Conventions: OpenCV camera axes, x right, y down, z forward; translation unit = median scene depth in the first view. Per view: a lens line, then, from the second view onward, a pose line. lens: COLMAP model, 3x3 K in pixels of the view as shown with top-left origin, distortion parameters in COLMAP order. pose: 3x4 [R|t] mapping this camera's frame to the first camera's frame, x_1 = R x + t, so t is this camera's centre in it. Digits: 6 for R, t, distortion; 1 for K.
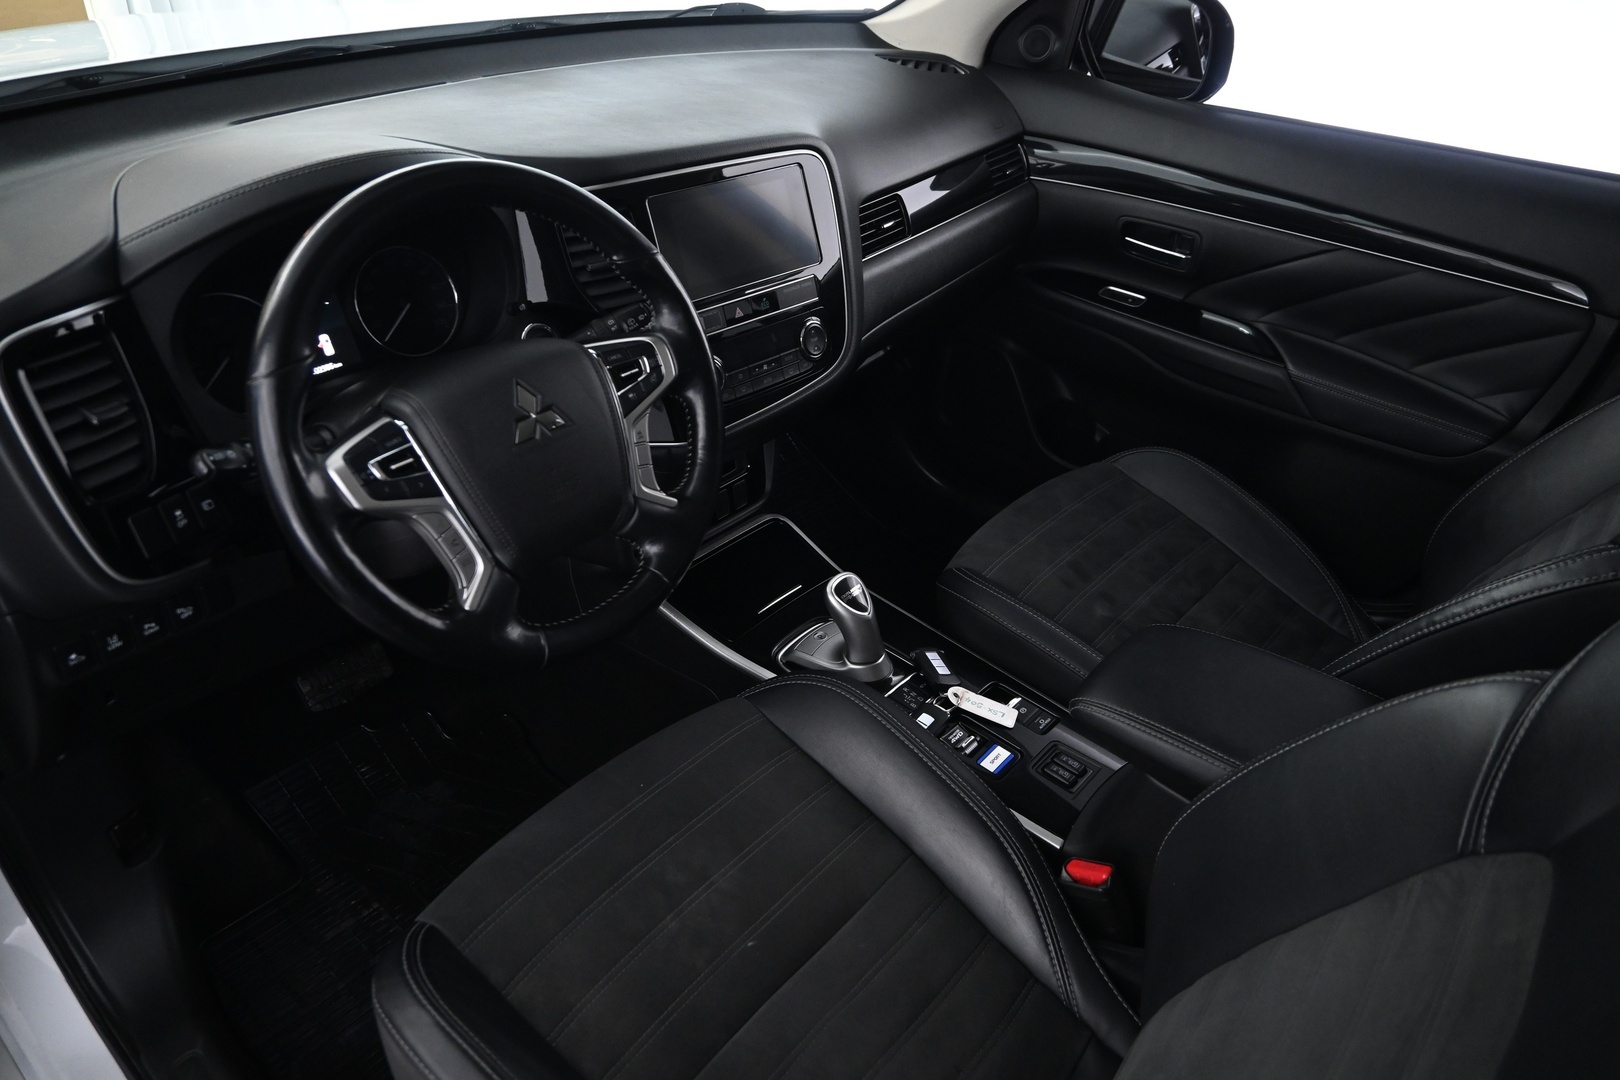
lens RADIAL K [[1114.7, 0, 812.9], [0, 1114.7, 540.6], [0, 0, 1]] dist [-0.010590, 0.000343]
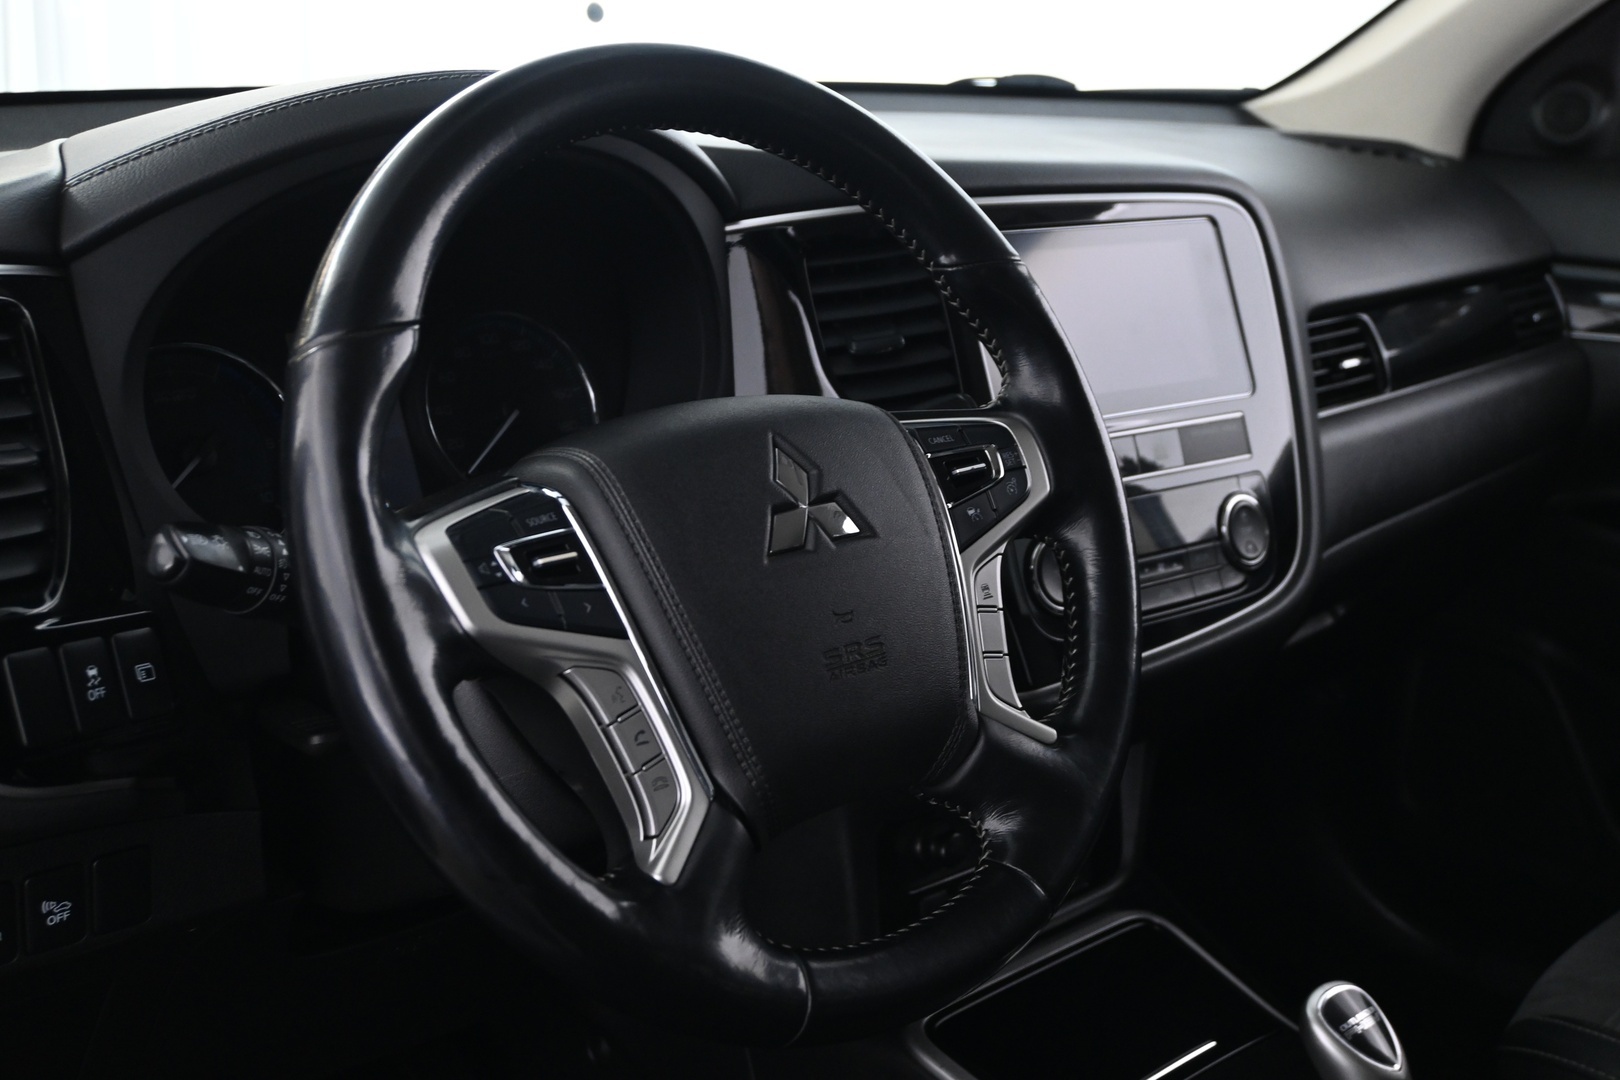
lens RADIAL K [[1943.4, 0, 807.0], [0, 1943.4, 537.8], [0, 0, 1]] dist [-0.010552, 0.000000]
pose [[0.994845, 0.001439, -0.101398, -0.146720], [-0.034746, 0.944211, -0.327504, 0.167743], [0.095270, 0.329339, 0.939393, 0.174536]]
